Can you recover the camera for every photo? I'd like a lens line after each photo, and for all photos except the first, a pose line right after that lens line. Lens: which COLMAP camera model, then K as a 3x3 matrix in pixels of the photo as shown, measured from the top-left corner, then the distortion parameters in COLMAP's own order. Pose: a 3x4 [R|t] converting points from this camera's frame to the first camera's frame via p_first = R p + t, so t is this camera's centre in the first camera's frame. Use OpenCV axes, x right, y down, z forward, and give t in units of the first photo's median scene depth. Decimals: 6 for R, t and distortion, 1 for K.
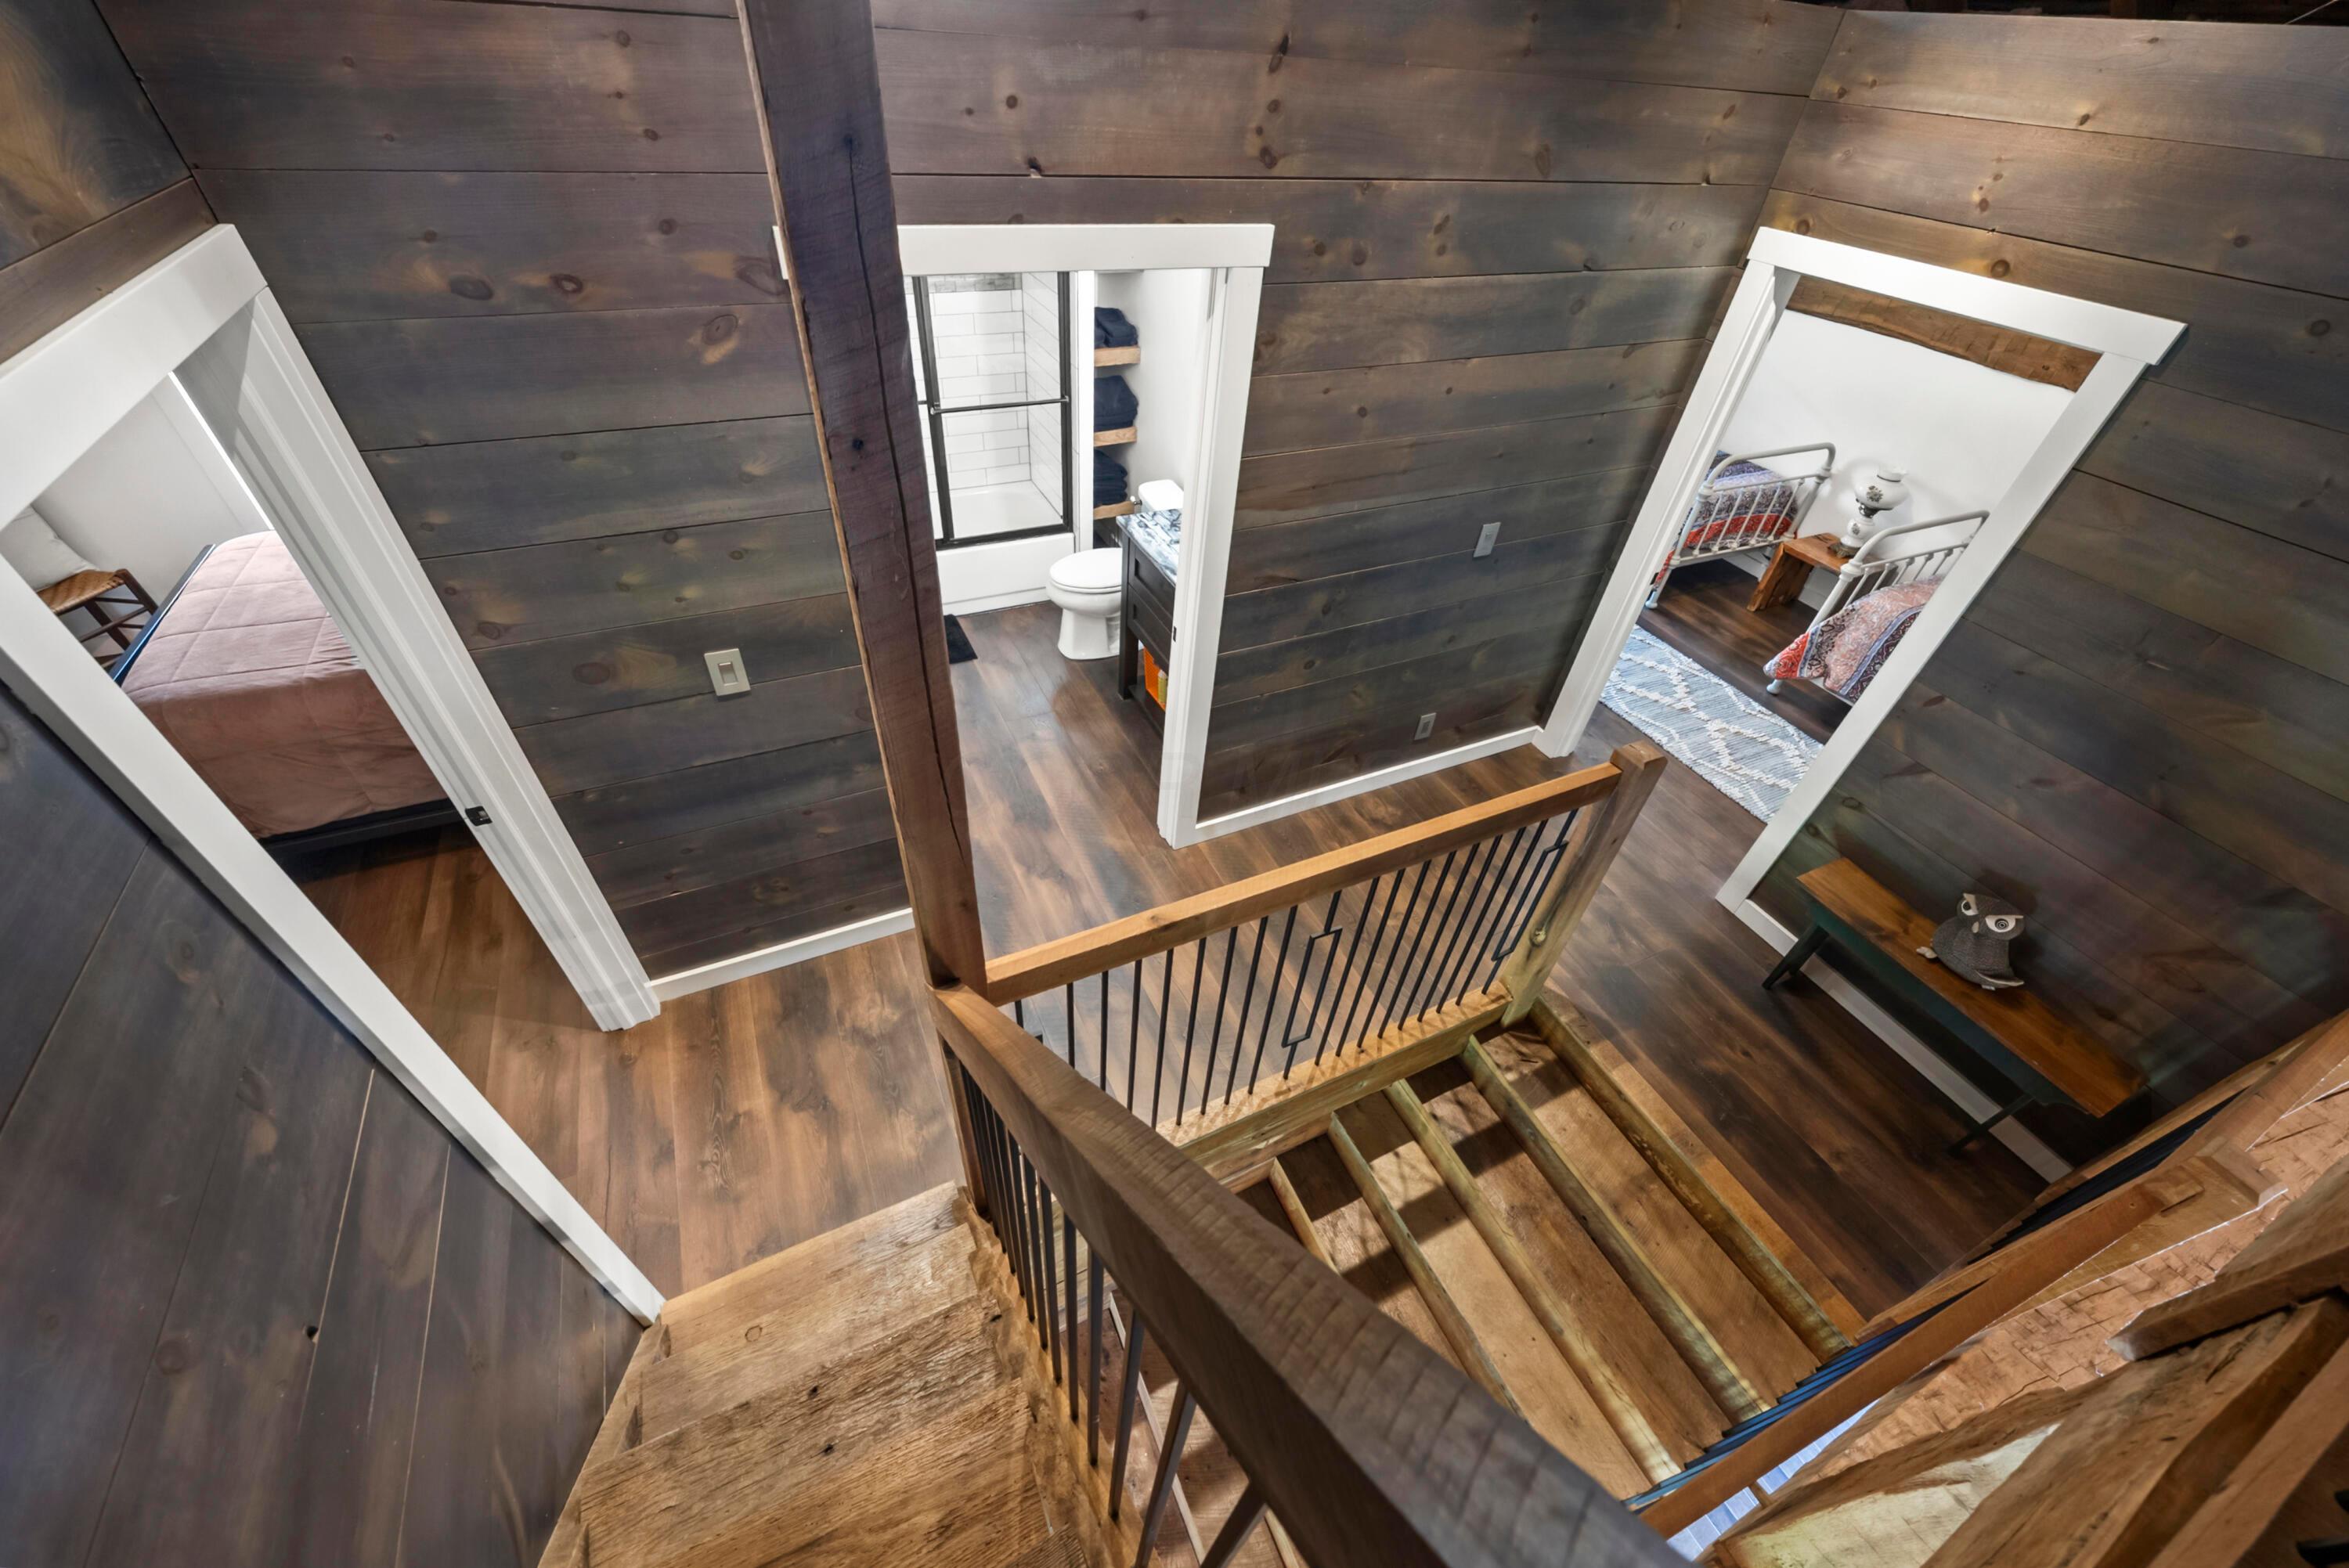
lens RADIAL K [[871.6, 0, 1174.5], [0, 871.6, 784.0], [0, 0, 1]] dist [-0.000286, -0.000019]
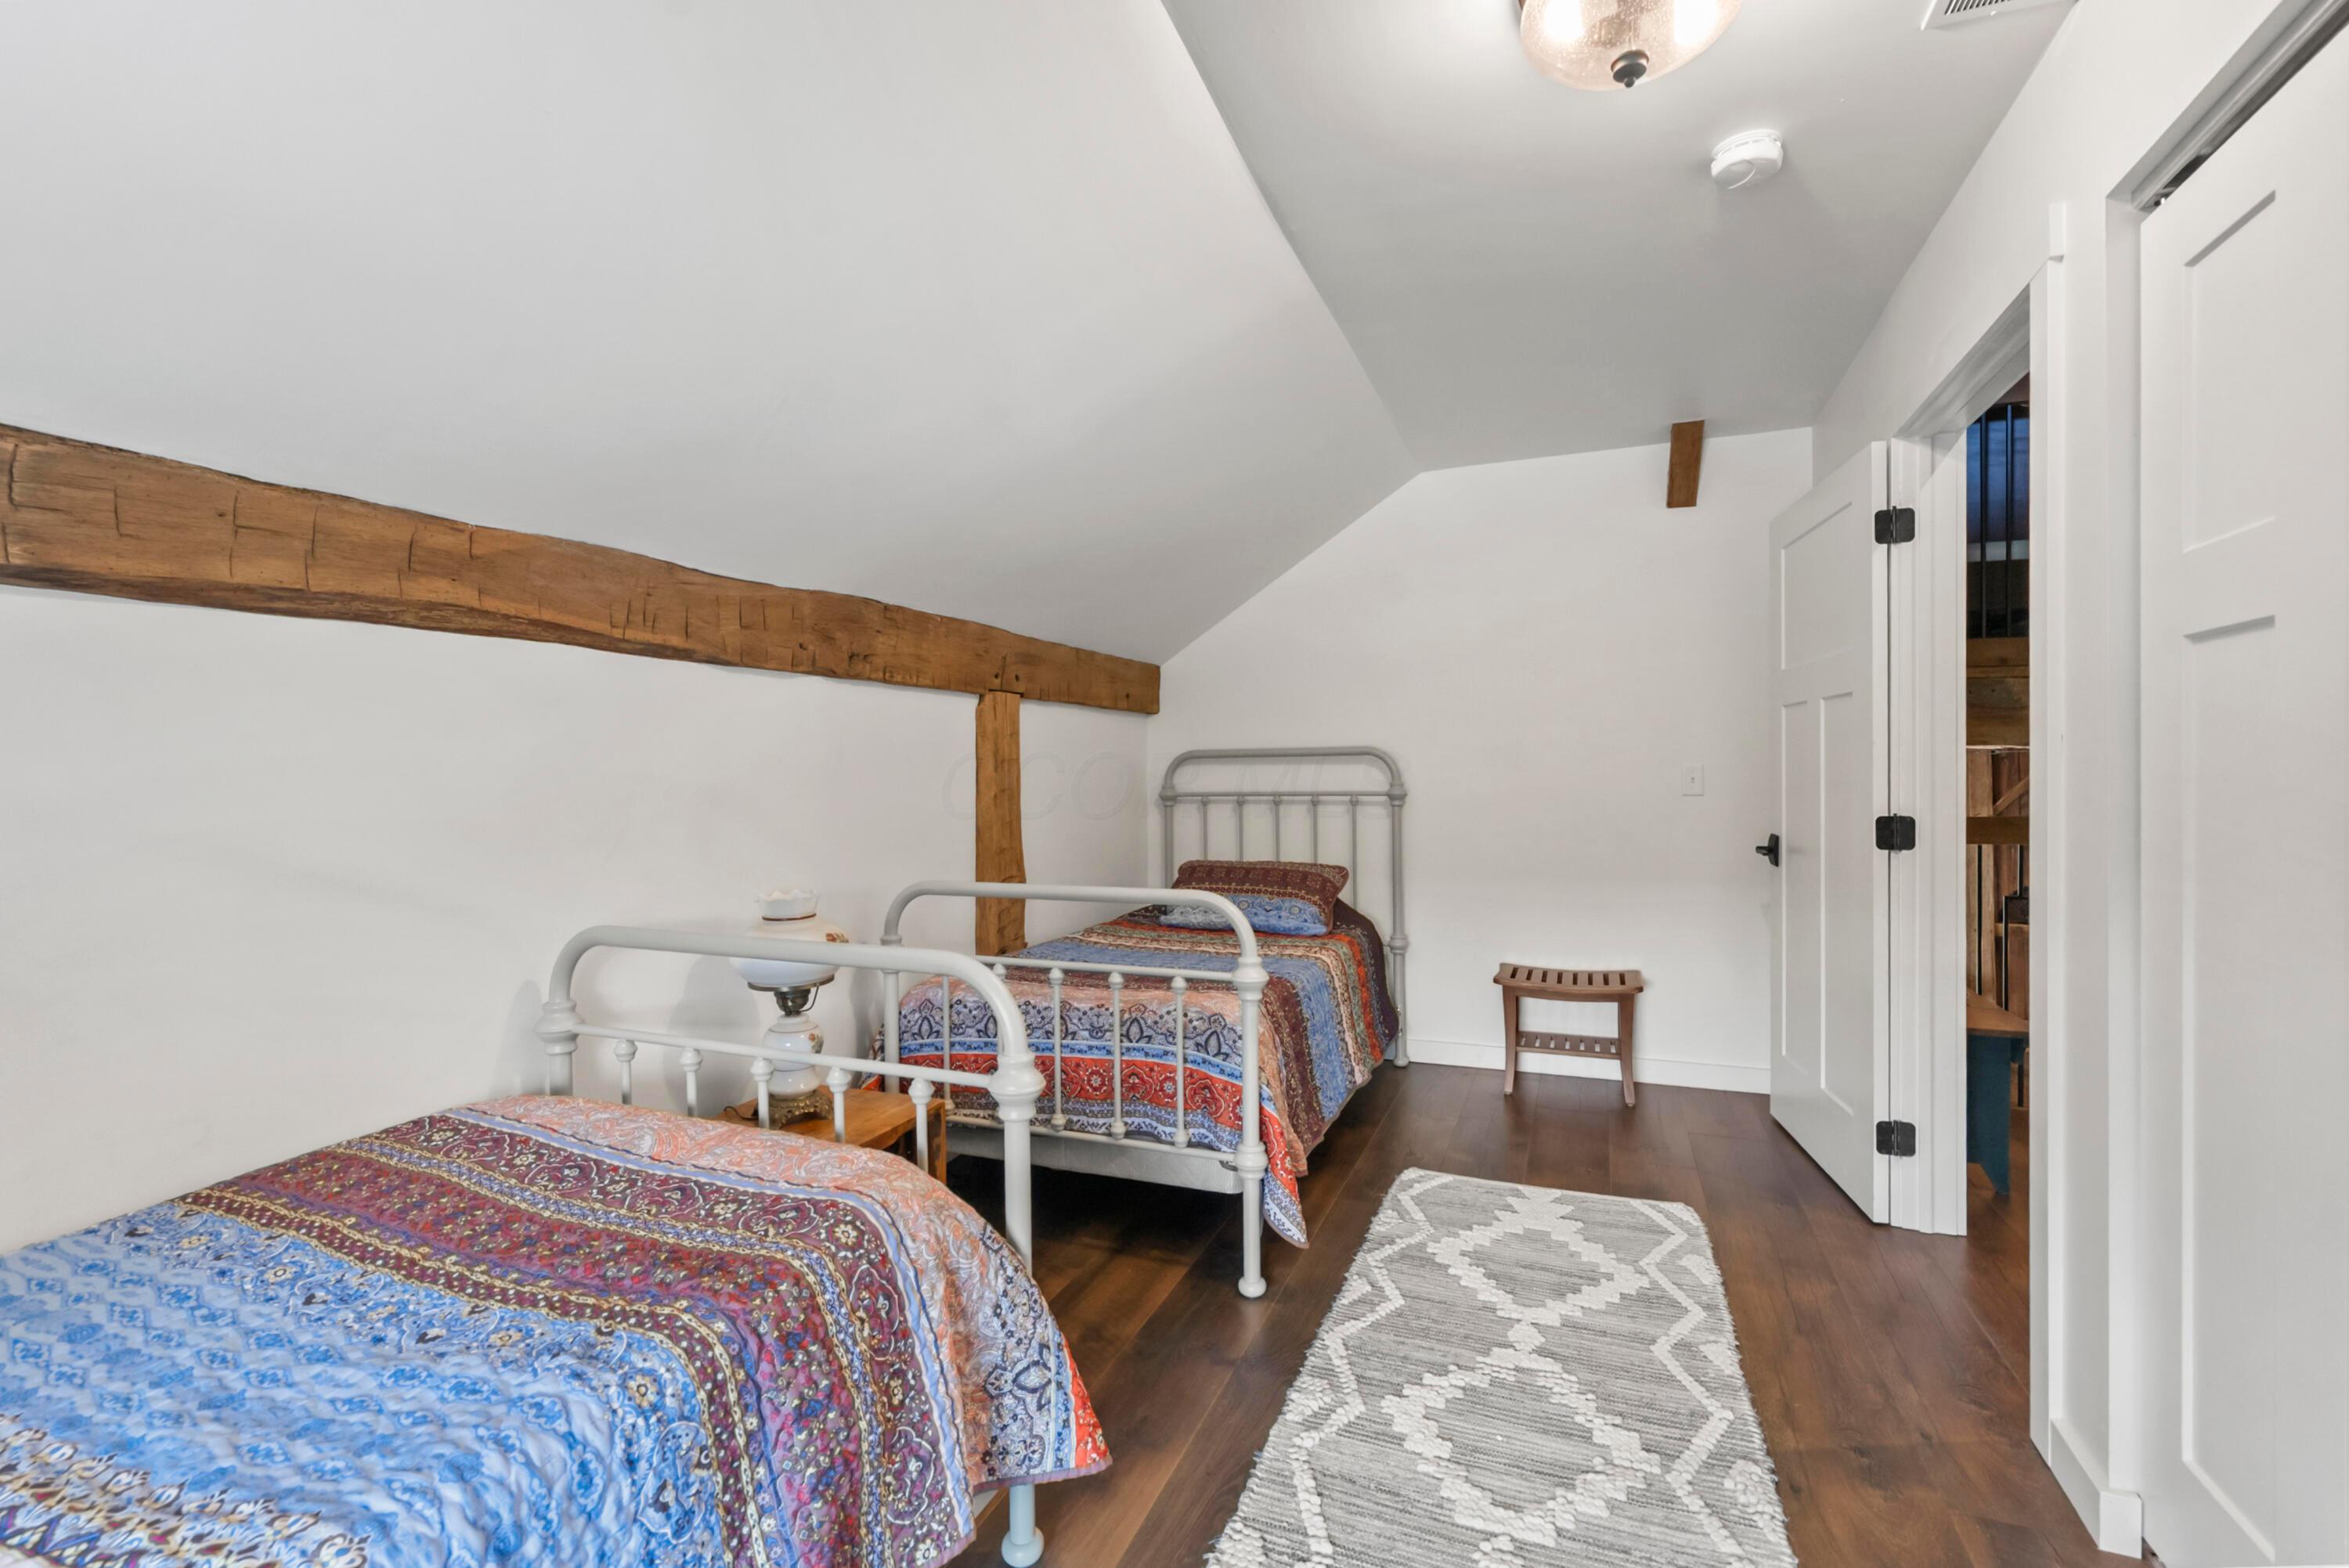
lens RADIAL K [[1031.1, 0, 1174.5], [0, 1031.1, 784.0], [0, 0, 1]] dist [0.000010, -0.000007]
pose [[-0.669633, -0.069785, 0.739407, 0.315884], [0.464442, 0.737545, 0.490225, -0.490119], [-0.579556, 0.671682, -0.461473, 0.962914]]
